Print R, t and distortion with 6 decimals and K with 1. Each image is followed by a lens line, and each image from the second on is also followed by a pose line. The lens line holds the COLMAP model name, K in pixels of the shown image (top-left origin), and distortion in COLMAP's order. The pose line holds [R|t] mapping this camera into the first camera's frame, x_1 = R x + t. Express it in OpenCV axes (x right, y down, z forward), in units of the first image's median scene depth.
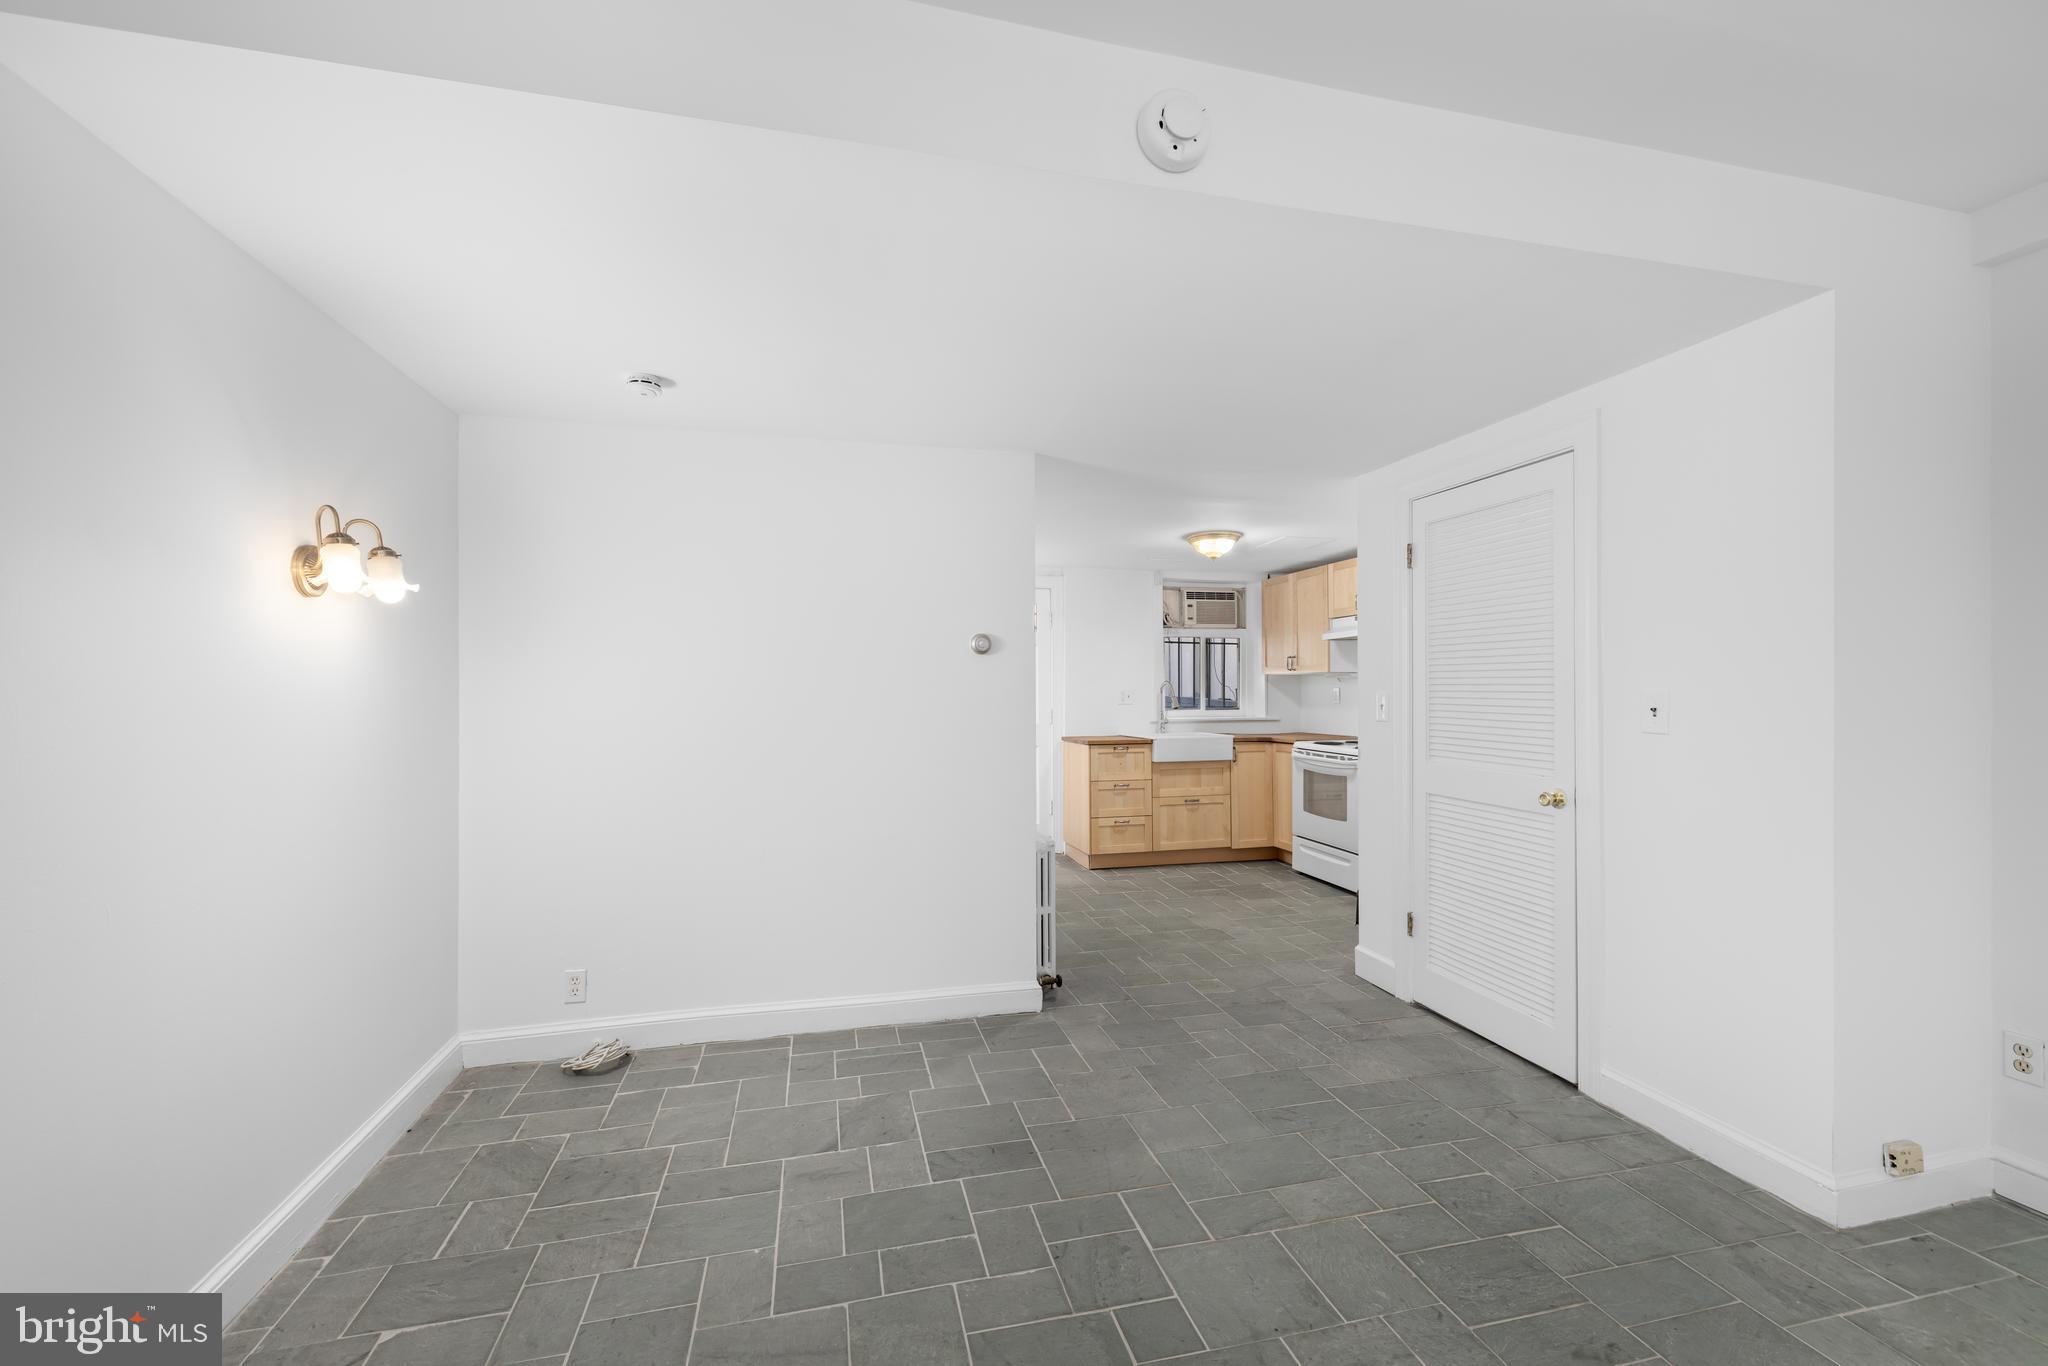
lens RADIAL K [[852.2, 0, 1030.2], [0, 852.2, 678.7], [0, 0, 1]] dist [-0.001274, 0.000143]
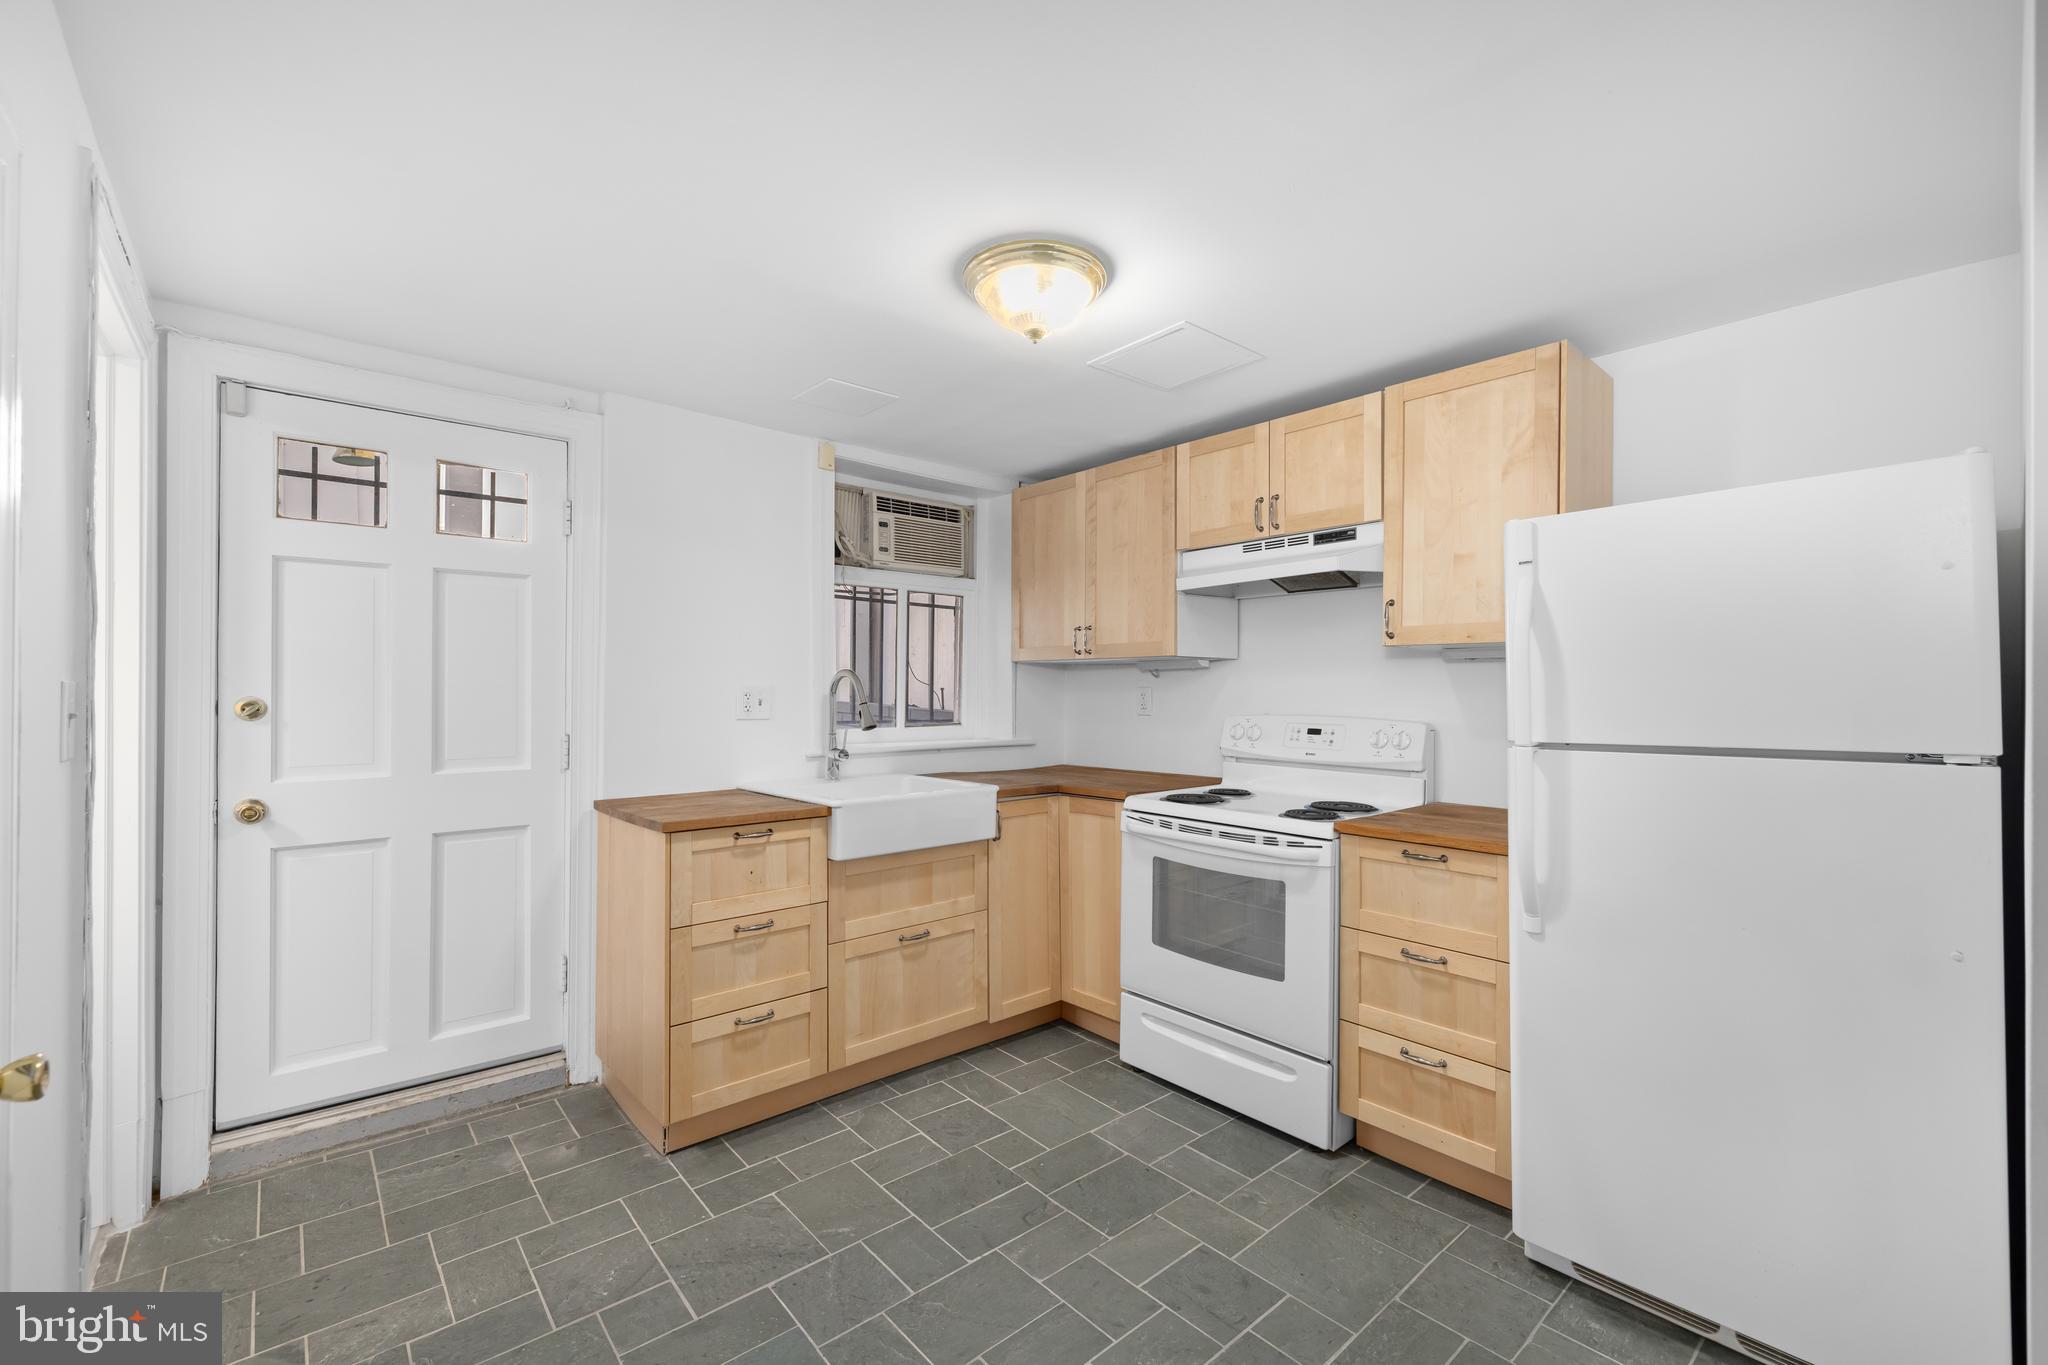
lens RADIAL K [[852.2, 0, 1034.0], [0, 852.2, 683.5], [0, 0, 1]] dist [-0.001274, 0.000143]
pose [[0.885943, 0.009398, 0.463698, 0.036844], [-0.011563, 0.999931, 0.001826, 0.008693], [-0.463649, -0.006980, 0.885991, 0.577660]]
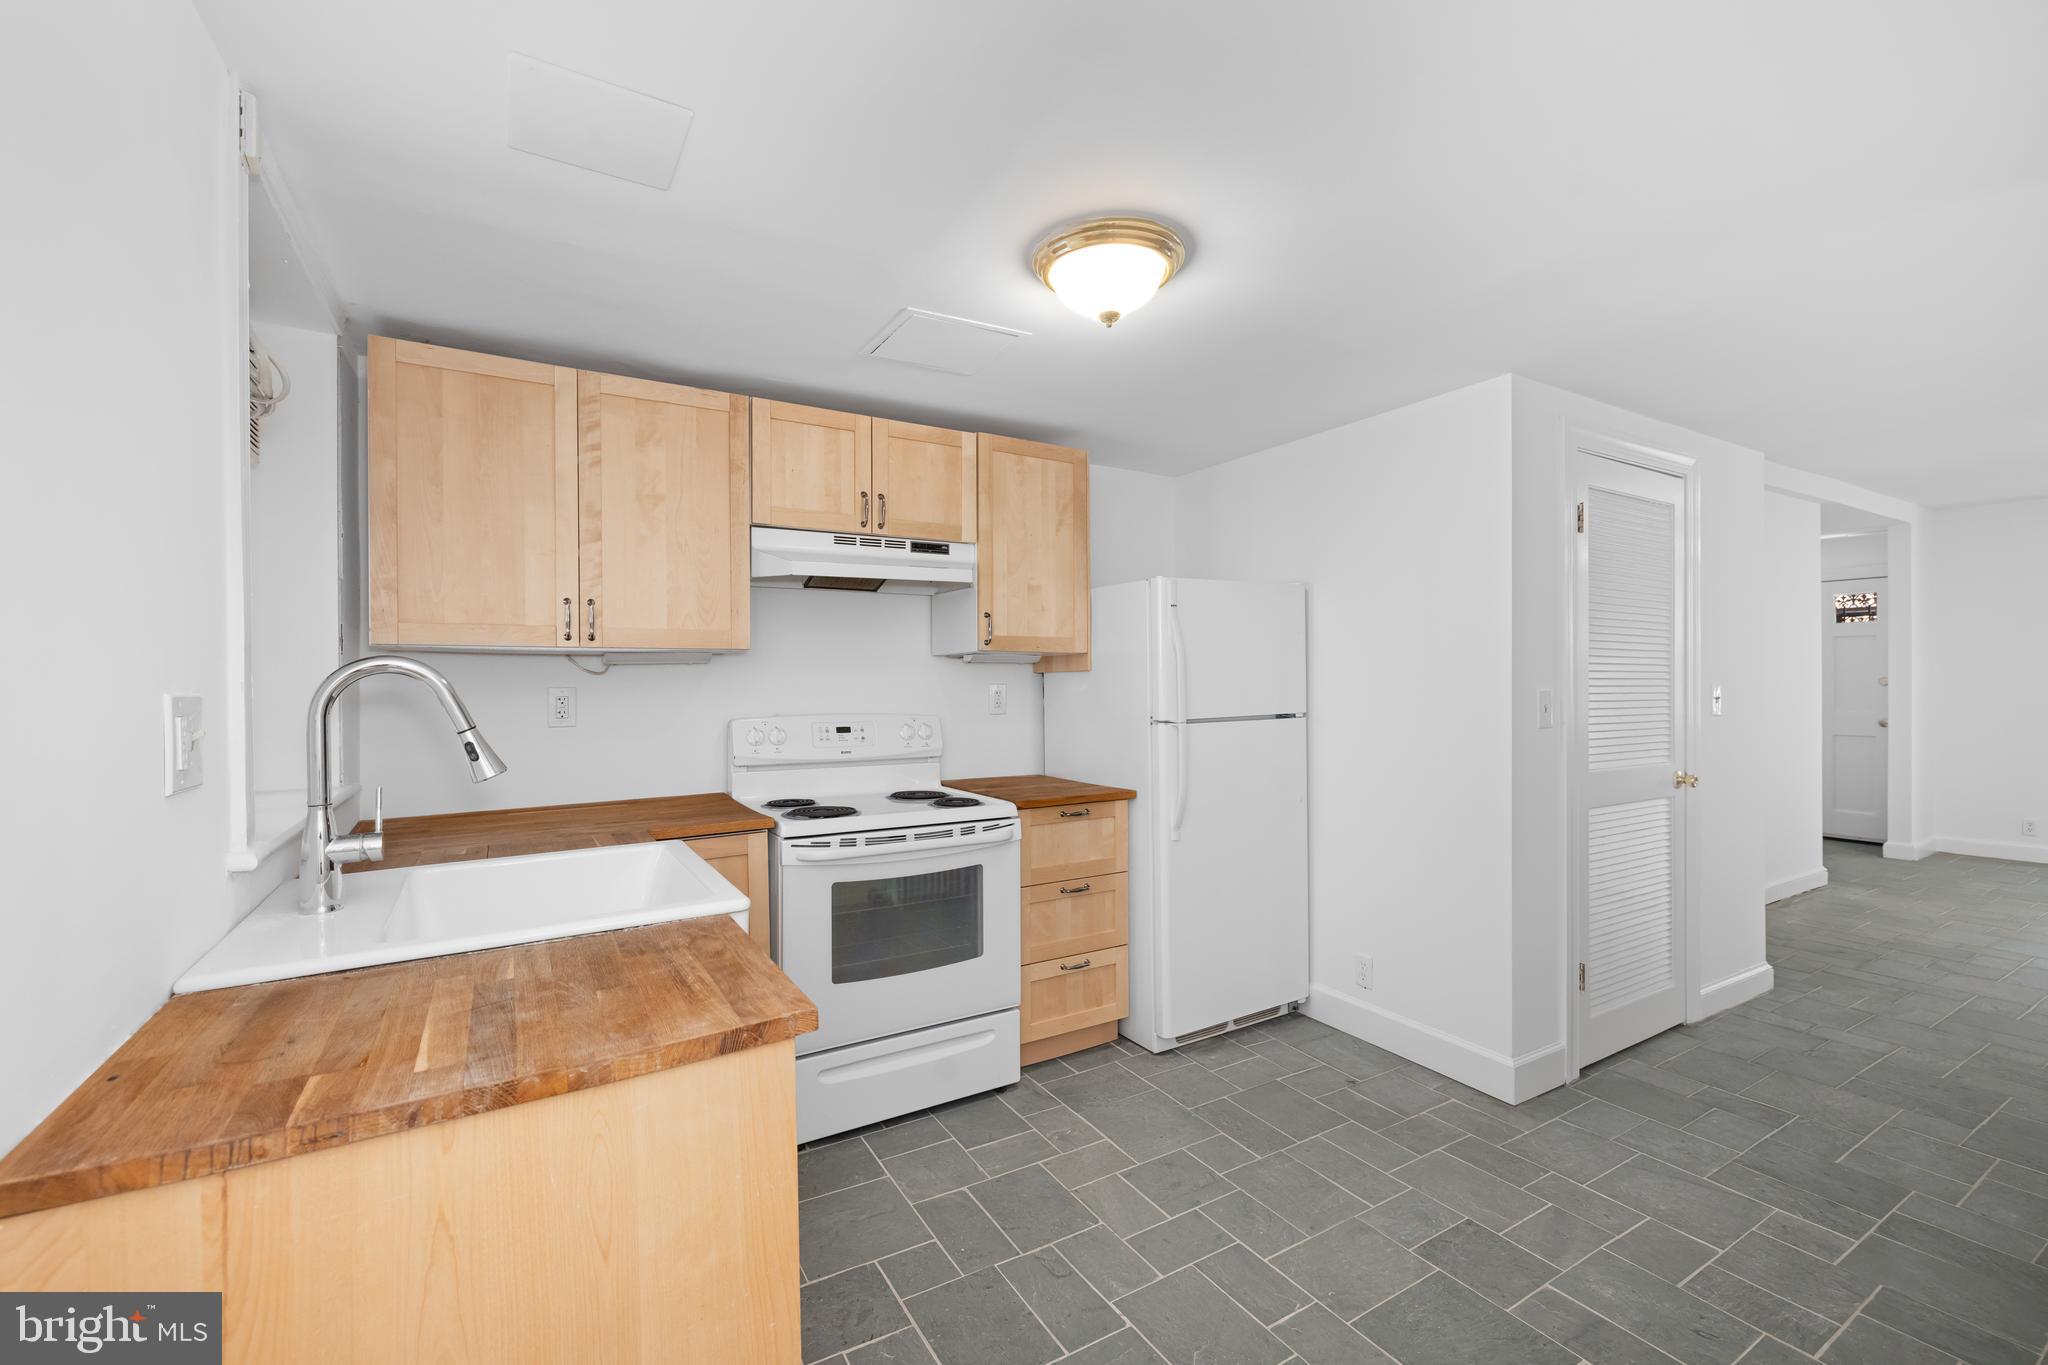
lens RADIAL K [[852.2, 0, 1027.7], [0, 852.2, 686.3], [0, 0, 1]] dist [-0.001274, 0.000143]
pose [[-0.287606, -0.000810, 0.957749, -0.097636], [-0.004959, 0.999987, -0.000643, 0.009862], [-0.957736, -0.004935, -0.287606, 0.977340]]
